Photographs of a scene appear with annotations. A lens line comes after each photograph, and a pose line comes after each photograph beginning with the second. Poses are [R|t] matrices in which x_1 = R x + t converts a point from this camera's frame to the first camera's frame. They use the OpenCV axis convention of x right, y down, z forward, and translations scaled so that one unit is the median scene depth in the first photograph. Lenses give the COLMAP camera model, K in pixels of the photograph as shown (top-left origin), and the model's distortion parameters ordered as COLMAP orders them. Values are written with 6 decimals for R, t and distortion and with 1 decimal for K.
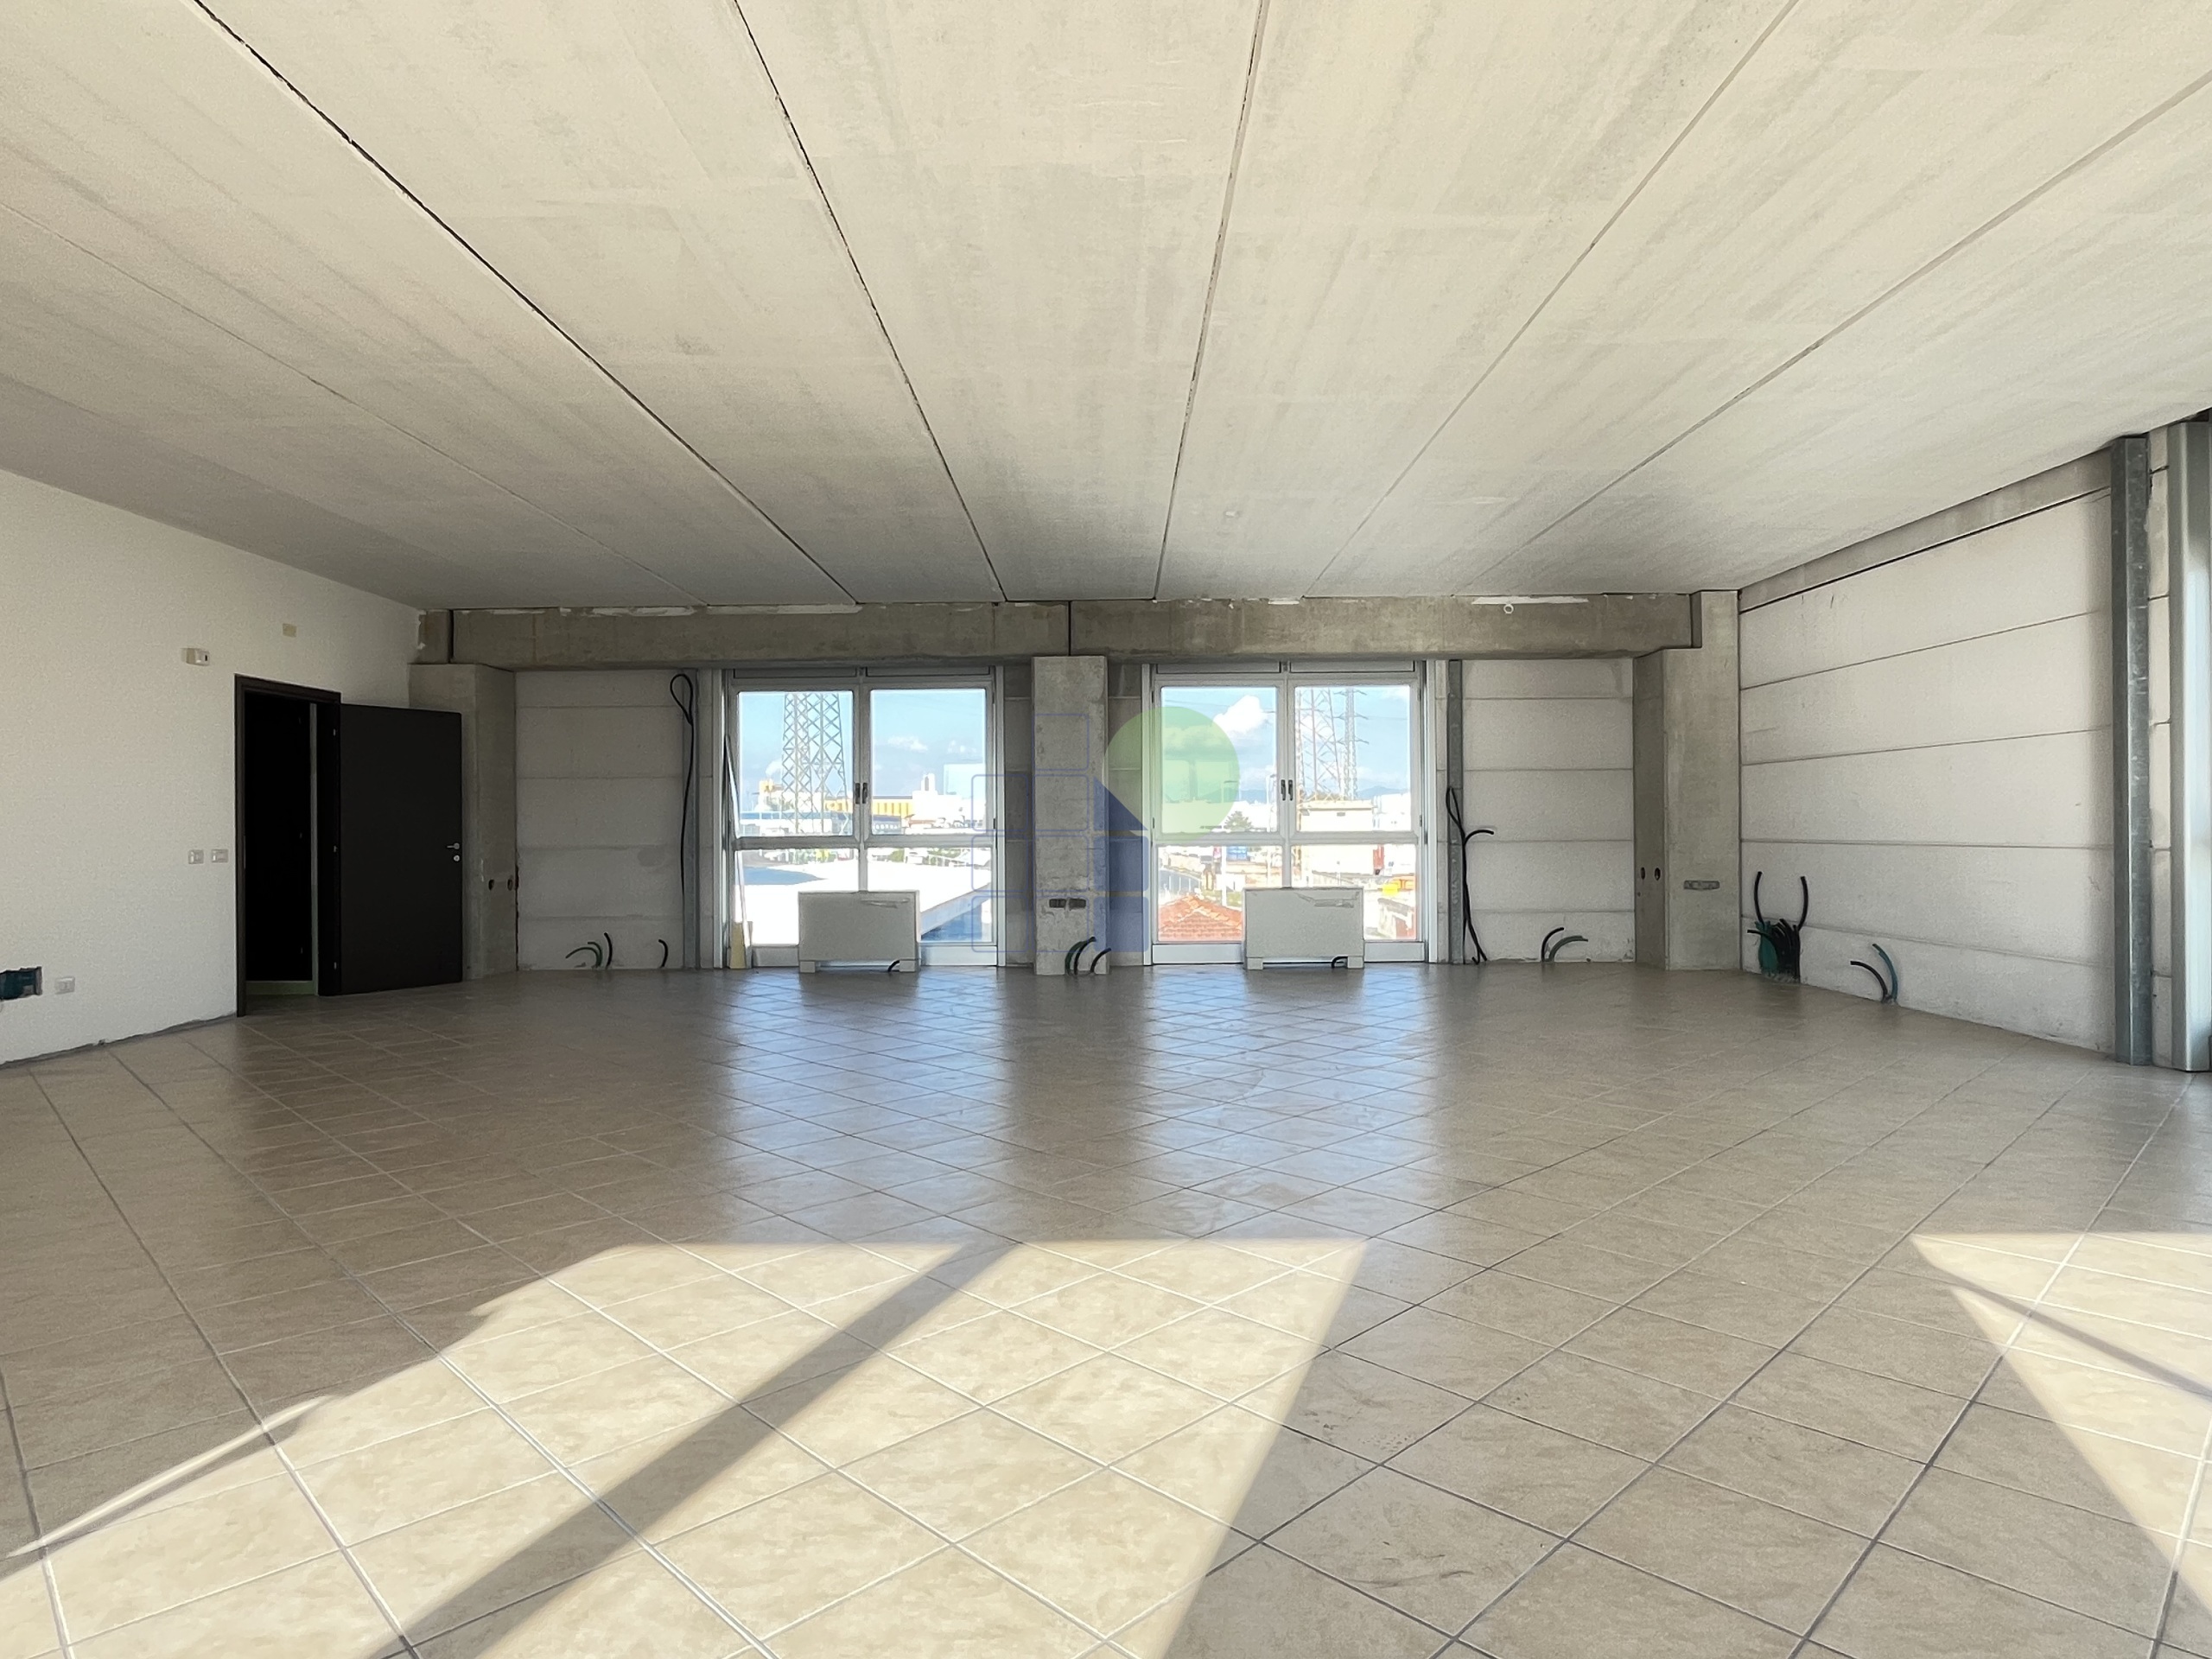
lens RADIAL K [[1247.0, 0, 1097.2], [0, 1247.0, 829.0], [0, 0, 1]] dist [0.001028, -0.002072]
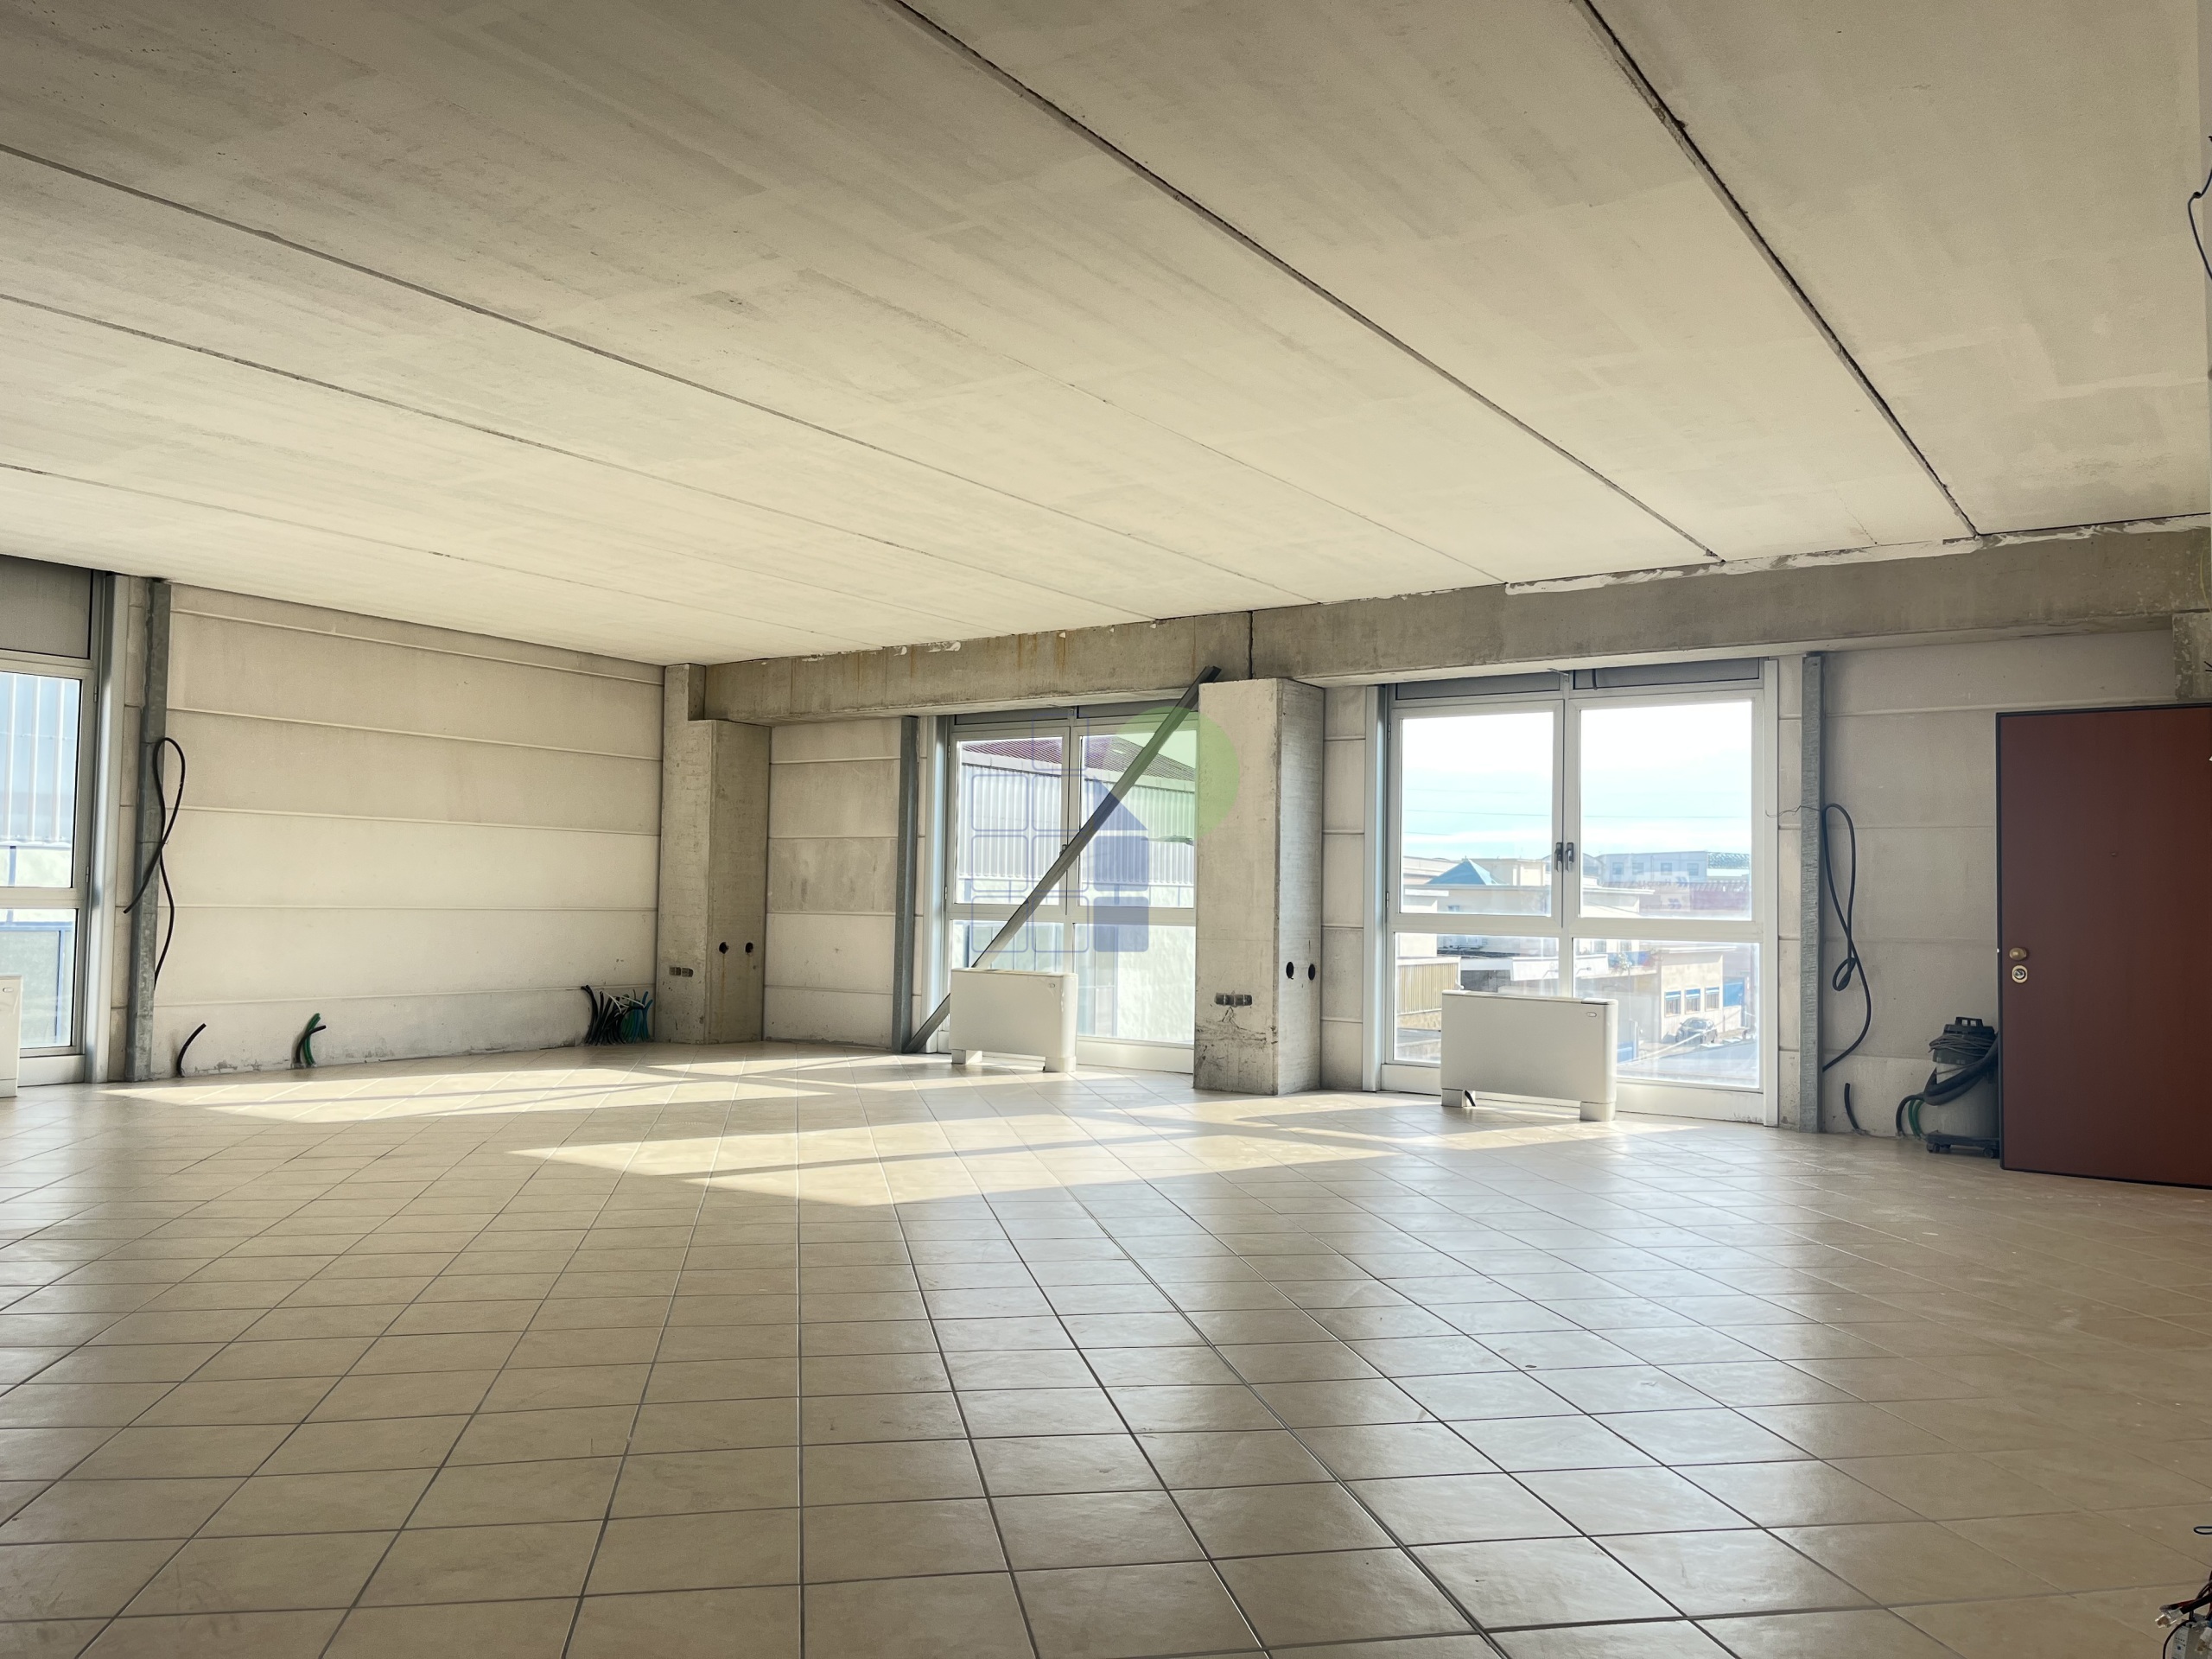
lens RADIAL K [[1688.8, 0, 1128.1], [0, 1688.8, 859.0], [0, 0, 1]] dist [0.045342, -0.071451]
pose [[-0.839325, 0.007274, 0.543582, -0.552494], [-0.010492, 0.999507, -0.029576, 0.004691], [-0.543529, -0.030527, -0.838835, 0.857581]]
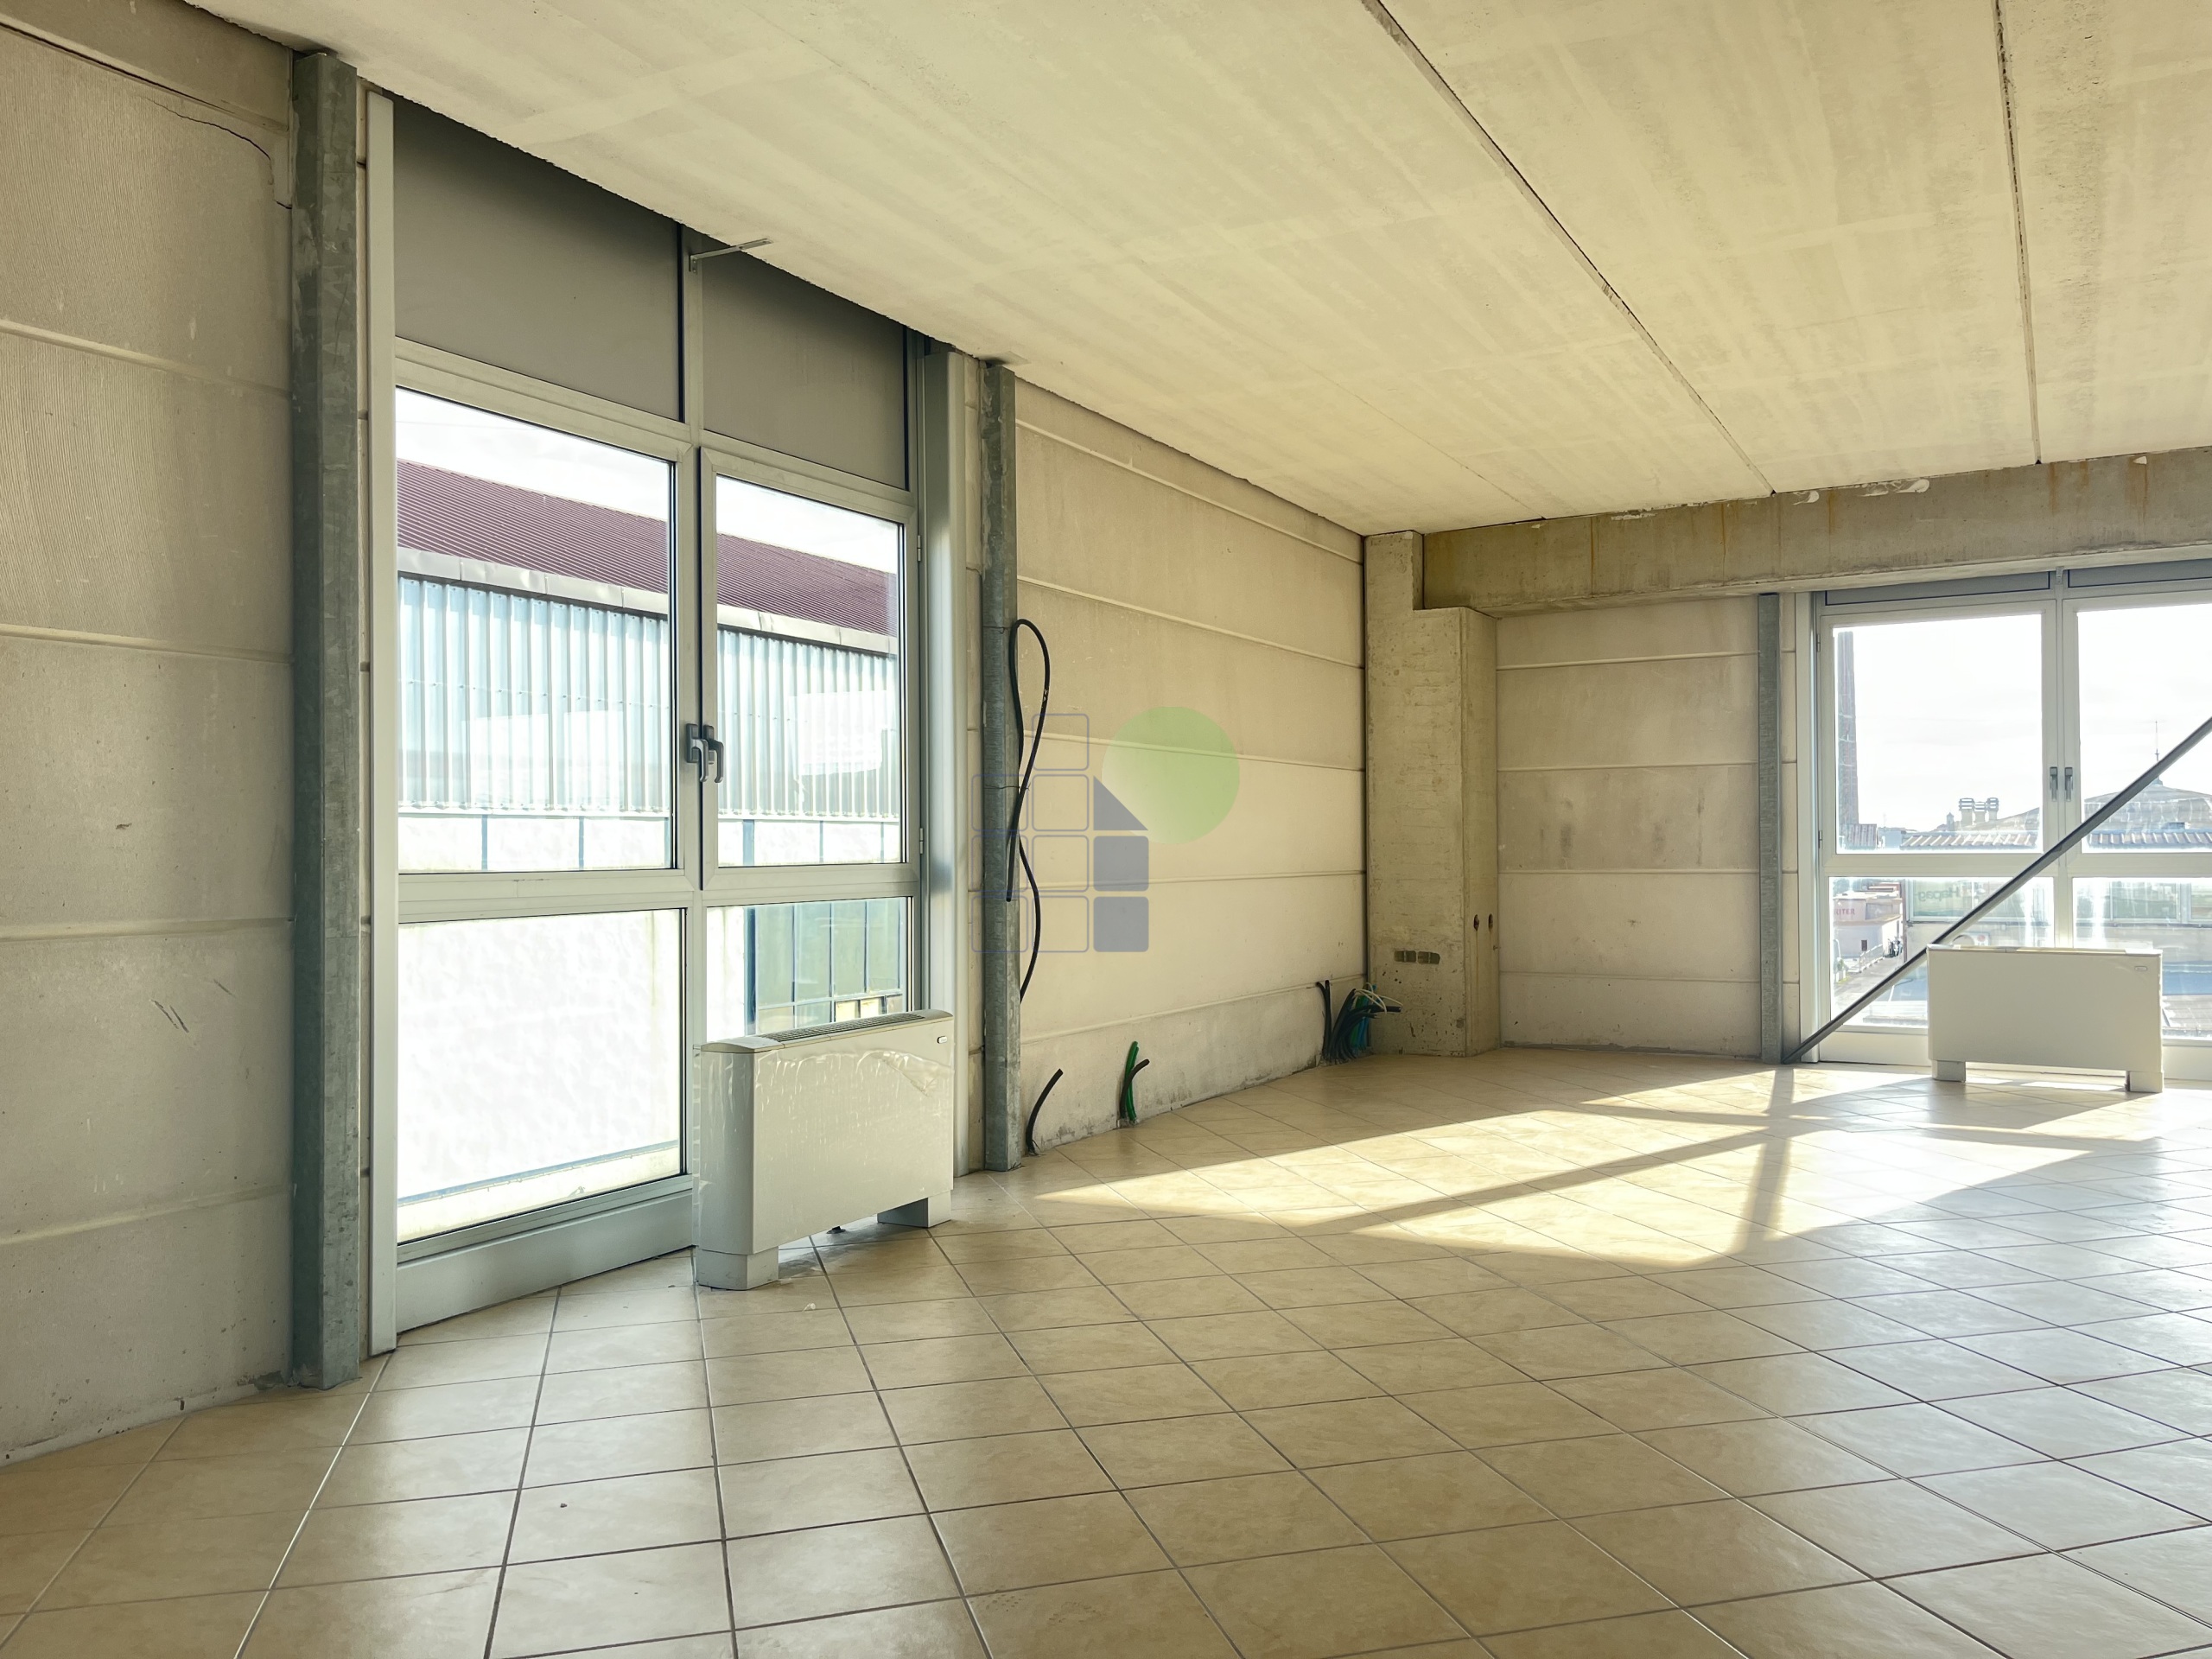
lens RADIAL K [[1682.2, 0, 1117.8], [0, 1682.2, 836.5], [0, 0, 1]] dist [0.105955, -0.154790]
pose [[-0.878701, 0.018307, 0.477022, 0.148406], [0.014476, 0.999827, -0.011705, -0.002361], [-0.477154, -0.003380, -0.878813, 0.855754]]
